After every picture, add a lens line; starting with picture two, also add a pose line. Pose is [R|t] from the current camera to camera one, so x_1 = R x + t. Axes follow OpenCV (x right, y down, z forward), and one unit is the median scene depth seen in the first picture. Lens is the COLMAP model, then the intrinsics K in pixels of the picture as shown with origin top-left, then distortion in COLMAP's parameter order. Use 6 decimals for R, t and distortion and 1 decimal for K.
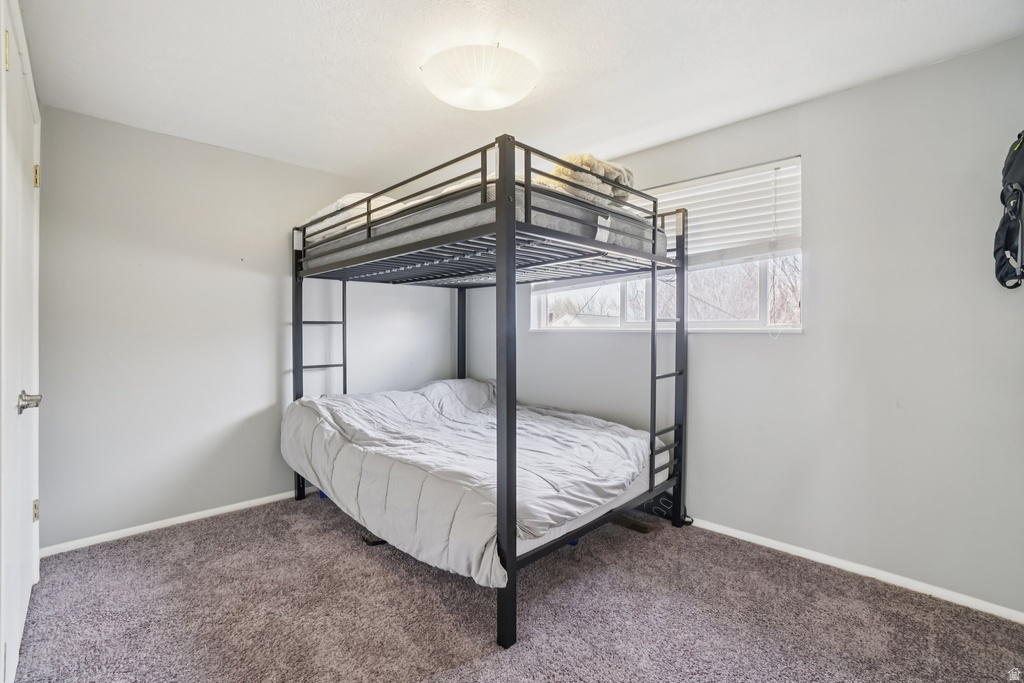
lens RADIAL K [[447.6, 0, 503.1], [0, 447.6, 331.0], [0, 0, 1]] dist [-0.055377, 0.015645]
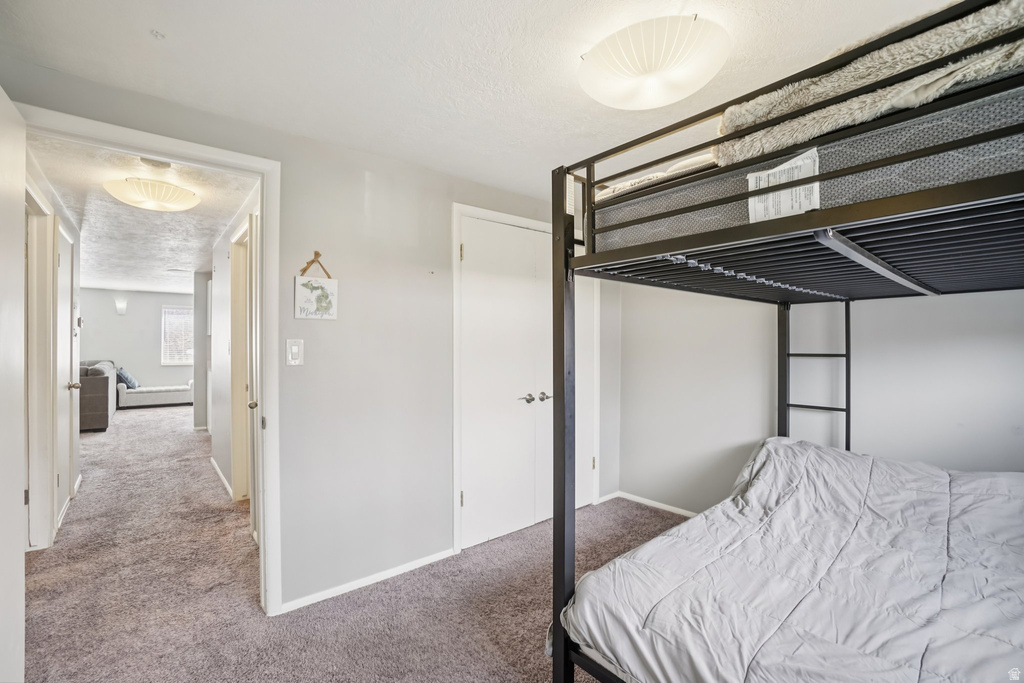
lens RADIAL K [[447.6, 0, 509.8], [0, 447.6, 341.3], [0, 0, 1]] dist [-0.055377, 0.015645]
pose [[-0.067957, -0.007170, -0.997662, 0.674703], [0.002082, 0.999971, -0.007328, -0.059960], [0.997686, -0.002575, -0.067940, 0.704744]]
